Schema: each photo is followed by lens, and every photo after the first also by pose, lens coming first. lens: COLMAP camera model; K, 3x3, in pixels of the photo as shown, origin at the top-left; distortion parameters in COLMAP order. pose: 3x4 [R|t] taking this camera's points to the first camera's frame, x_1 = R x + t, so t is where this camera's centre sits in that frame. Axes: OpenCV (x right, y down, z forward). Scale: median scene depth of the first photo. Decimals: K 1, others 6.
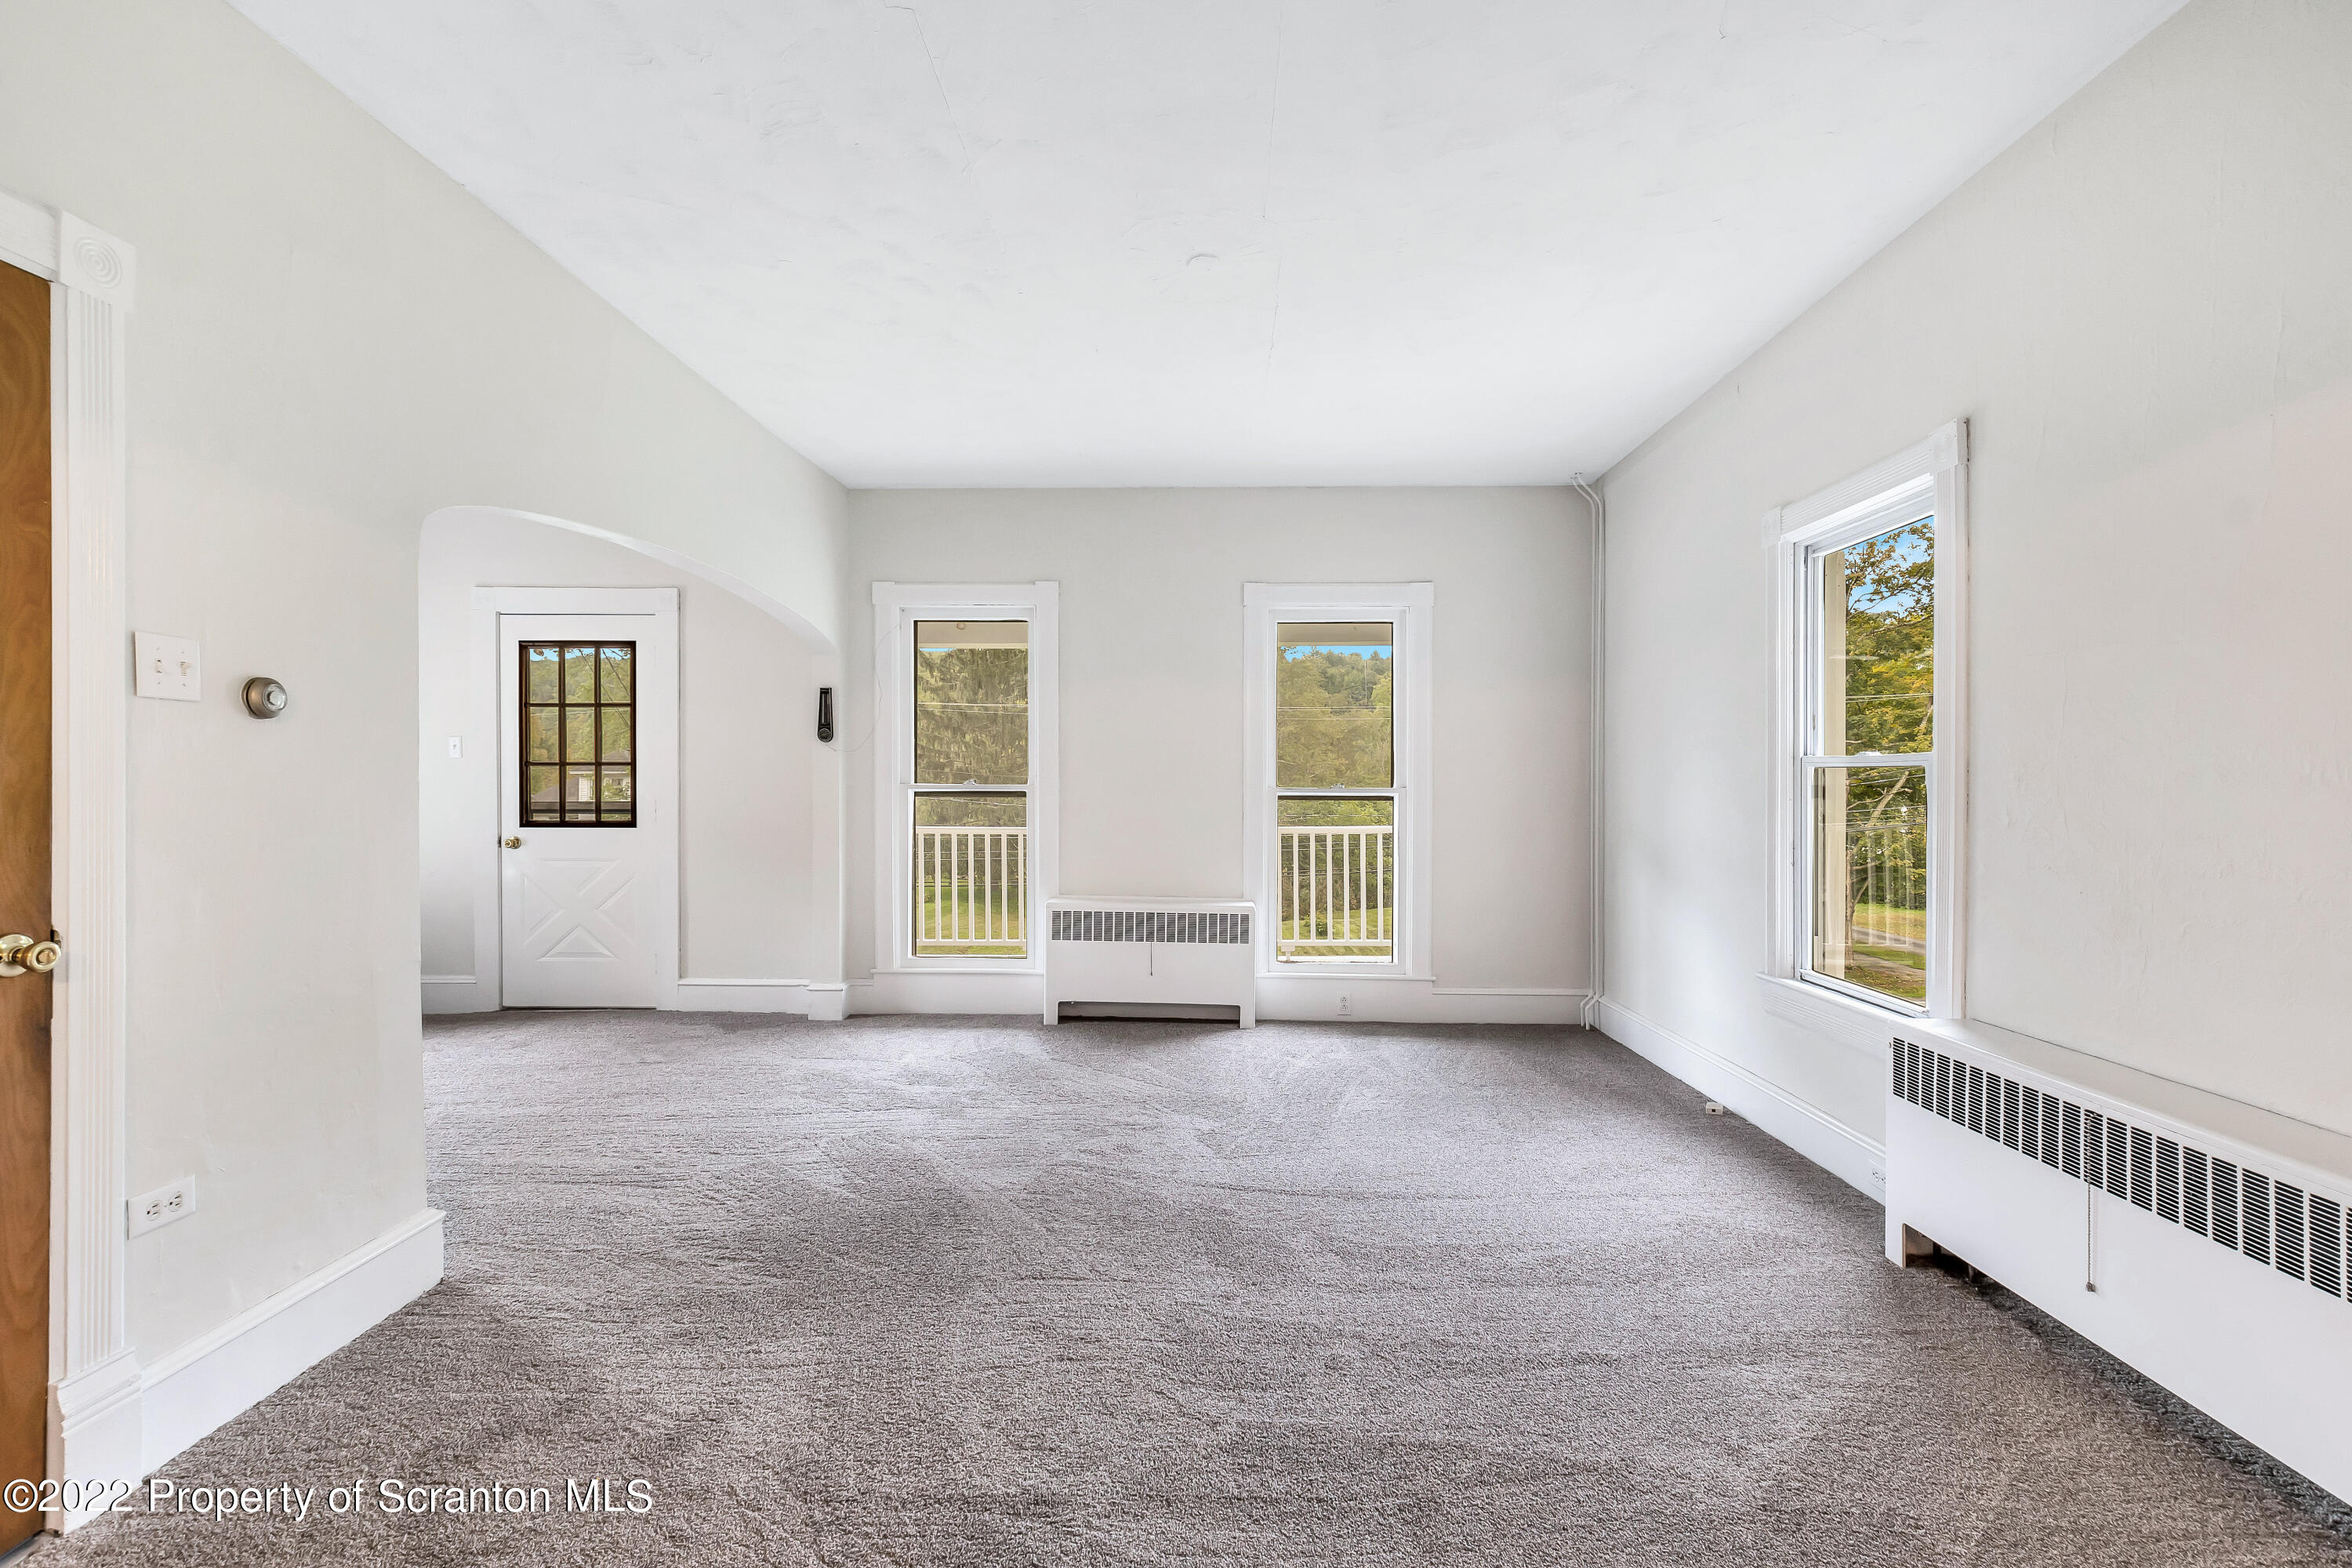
lens RADIAL K [[1011.6, 0, 1176.0], [0, 1011.6, 784.0], [0, 0, 1]] dist [-0.000813, -0.000610]
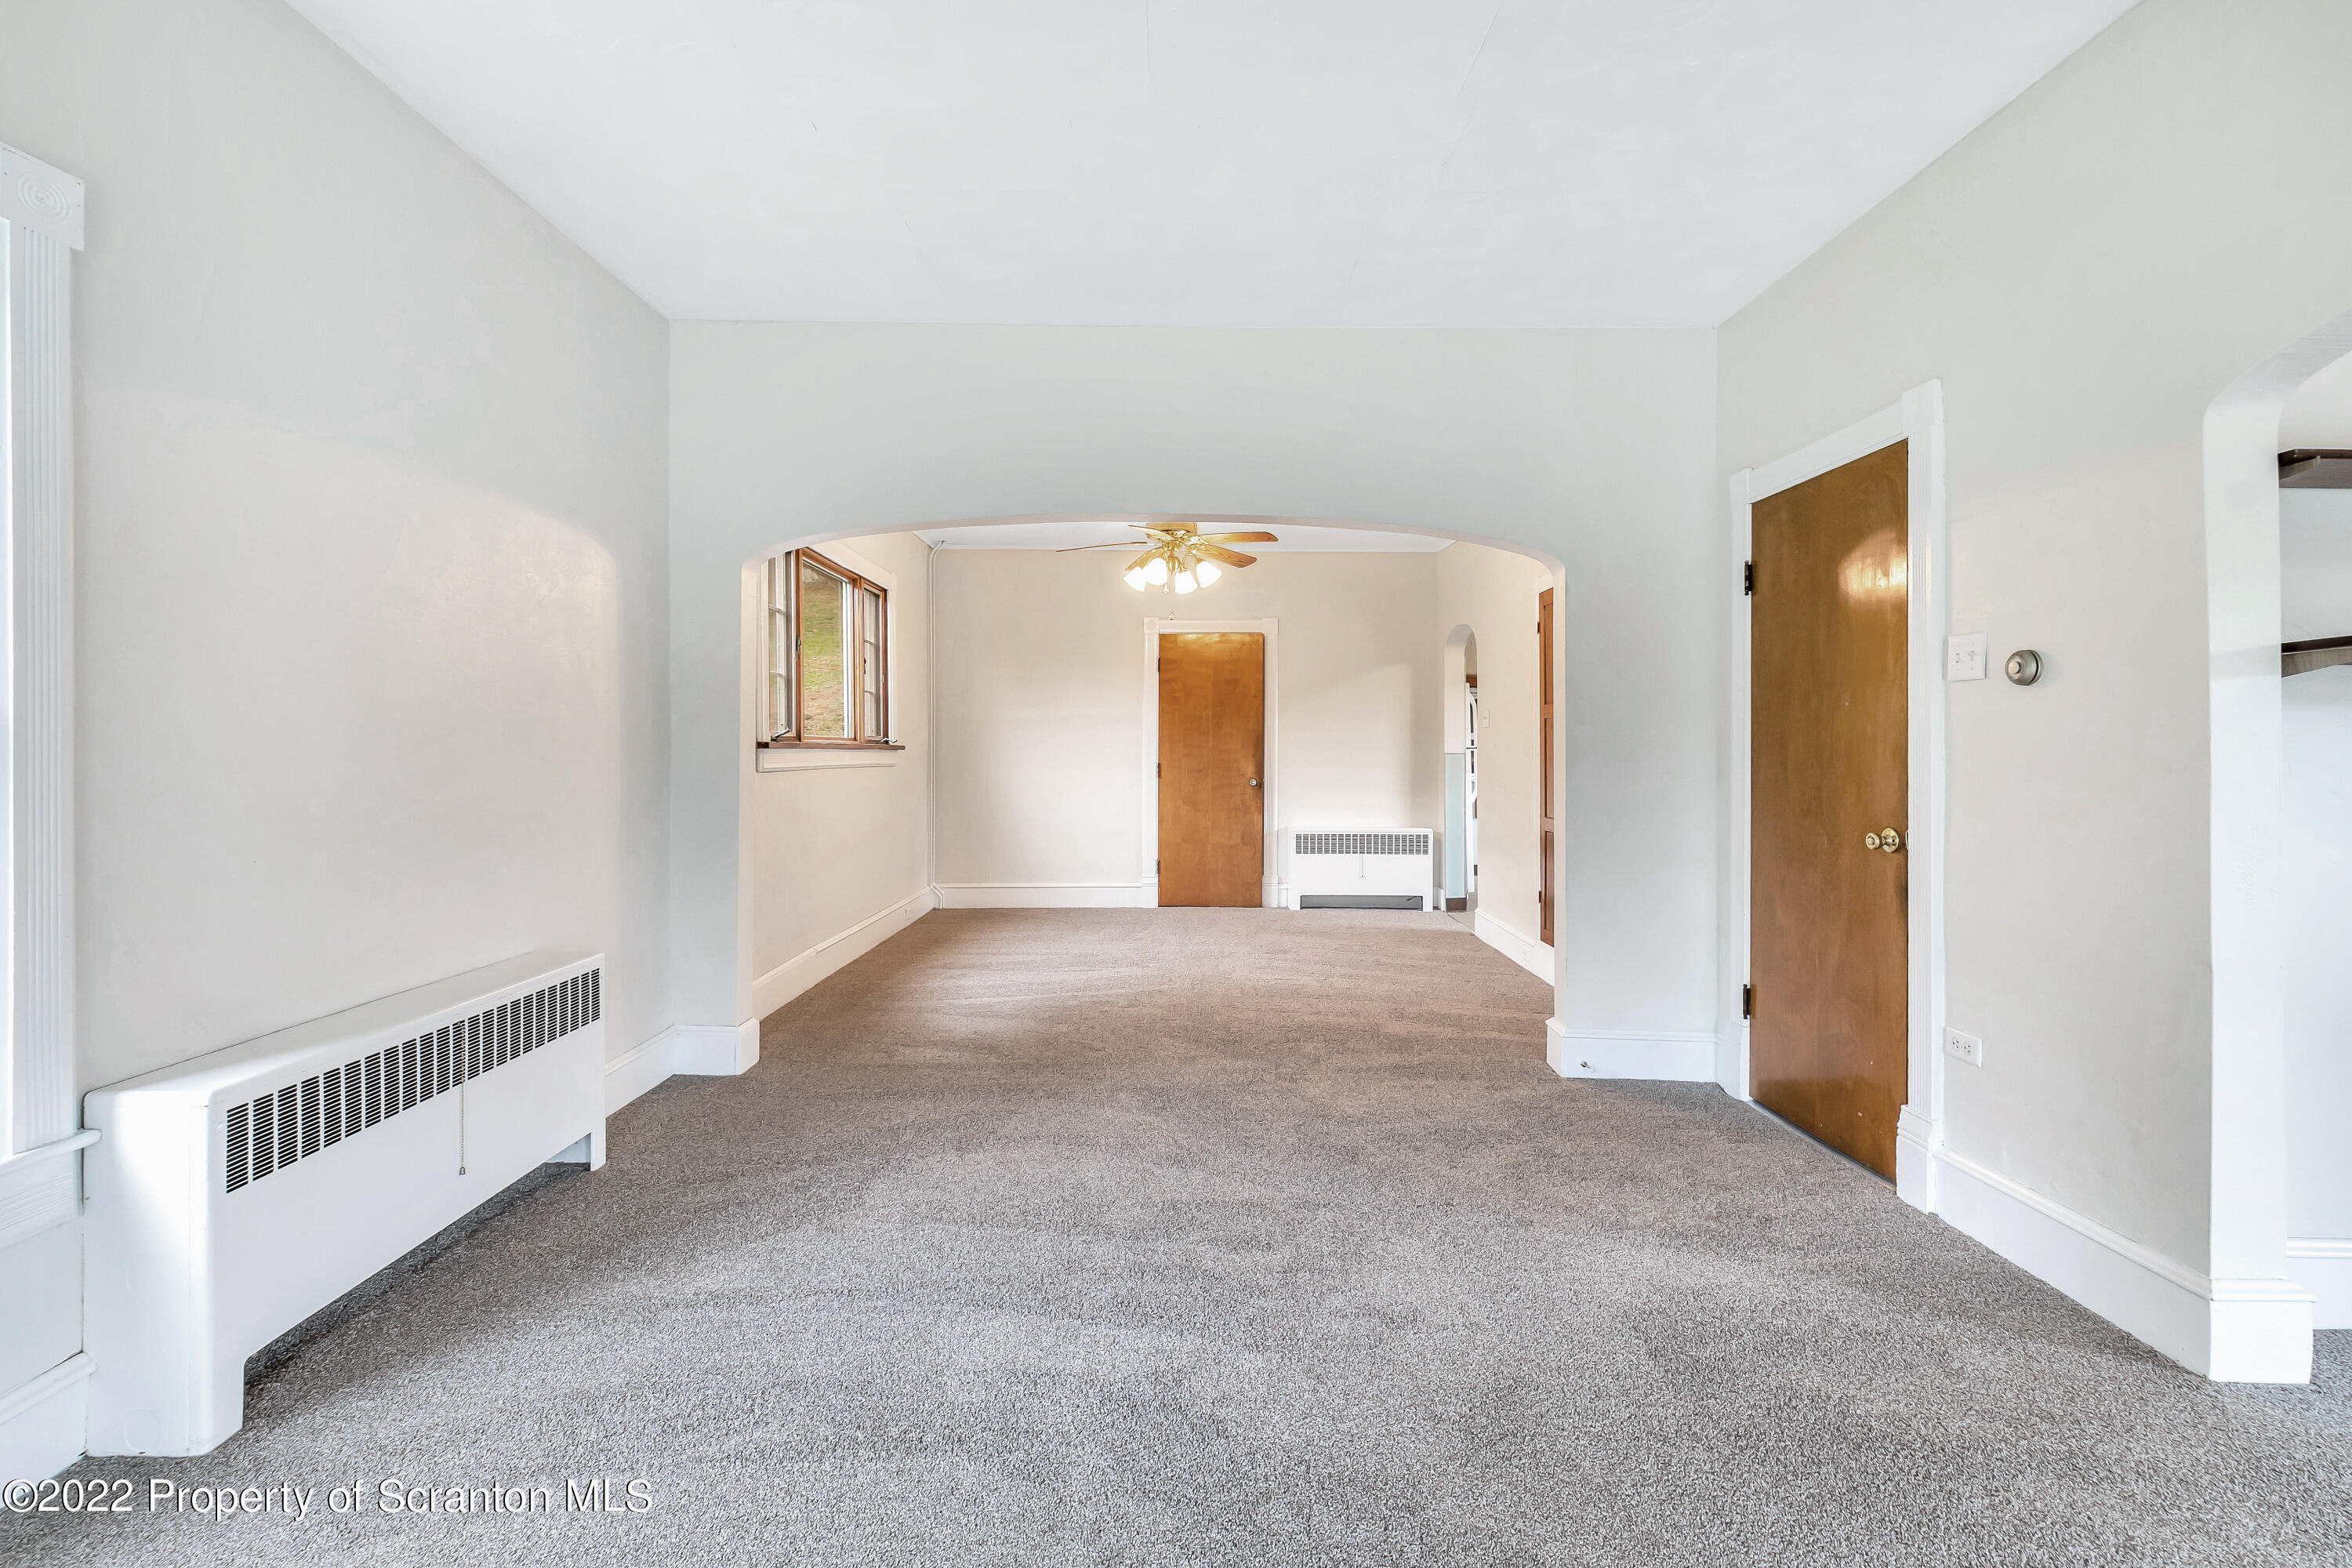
lens RADIAL K [[1055.2, 0, 1178.7], [0, 1055.2, 742.7], [0, 0, 1]] dist [0.000552, 0.000116]
pose [[-0.999389, 0.001054, -0.034940, 0.087594], [0.001012, 0.999999, 0.001230, -0.000493], [0.034941, 0.001194, -0.999389, 1.743665]]
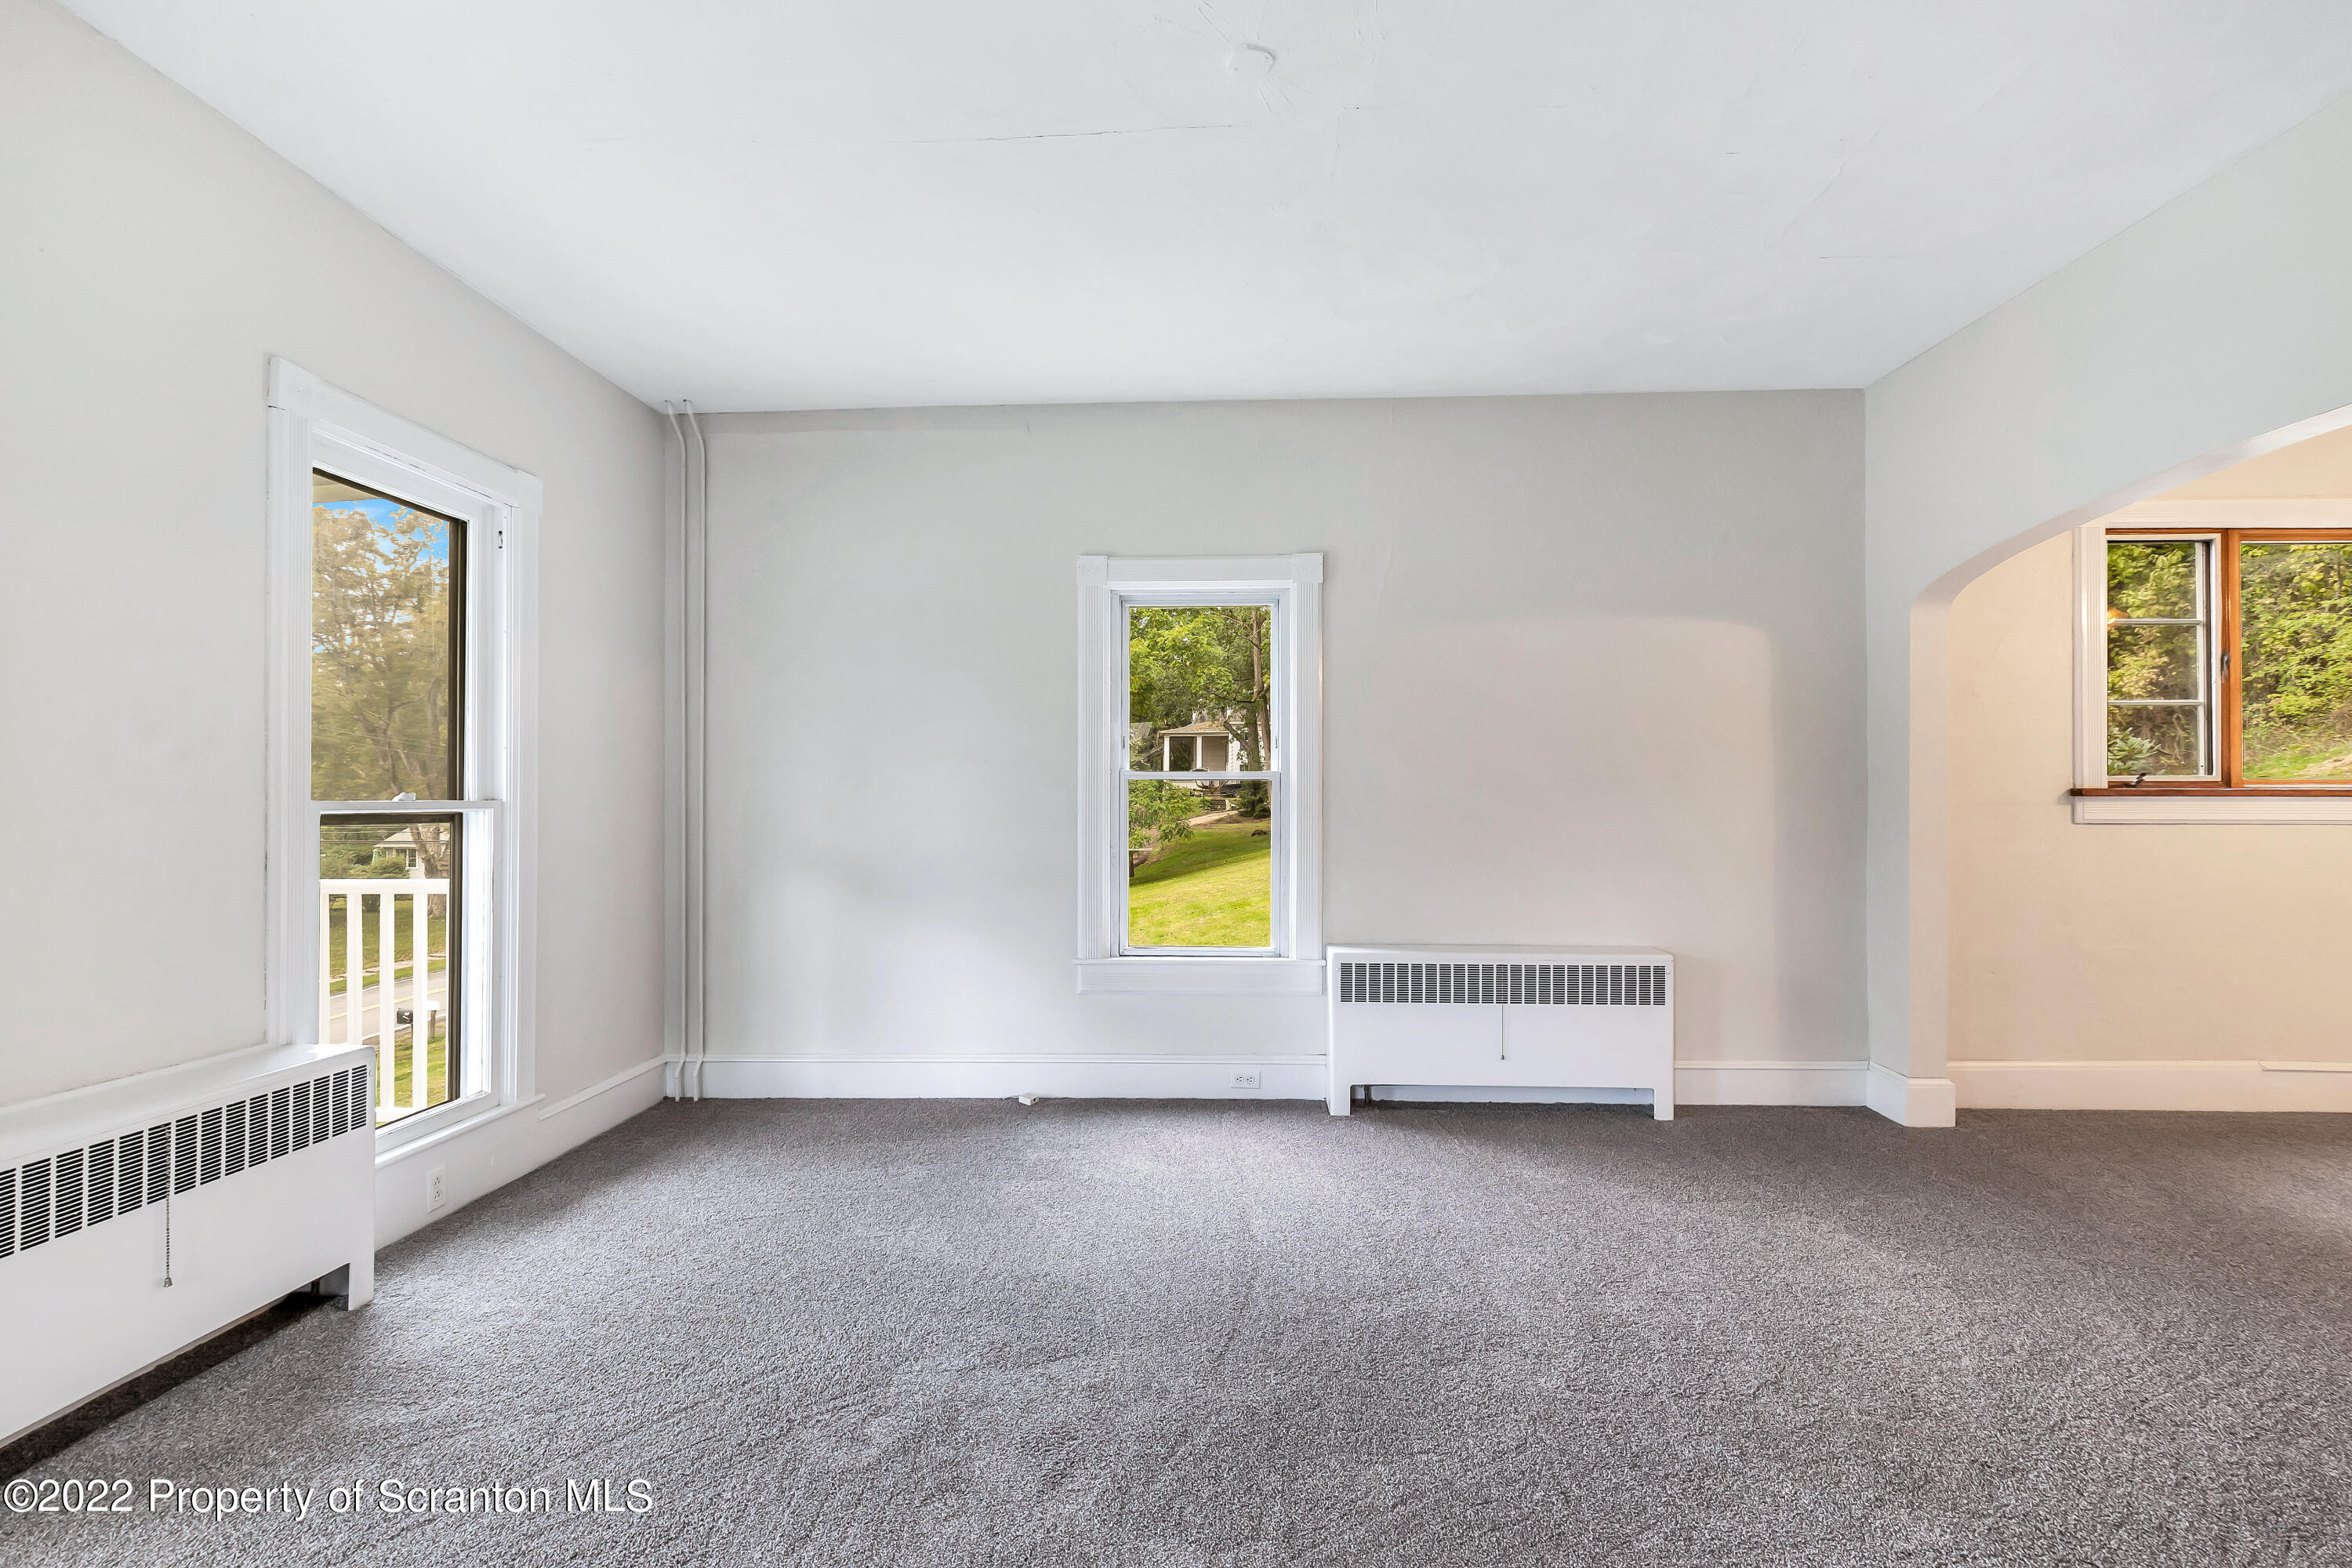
lens RADIAL K [[1025.6, 0, 1178.5], [0, 1025.6, 811.8], [0, 0, 1]] dist [-0.000473, 0.000043]
pose [[0.023564, -0.003238, 0.999717, -0.794957], [0.004680, 0.999984, 0.003128, 0.022571], [-0.999711, 0.004605, 0.023579, 1.205292]]
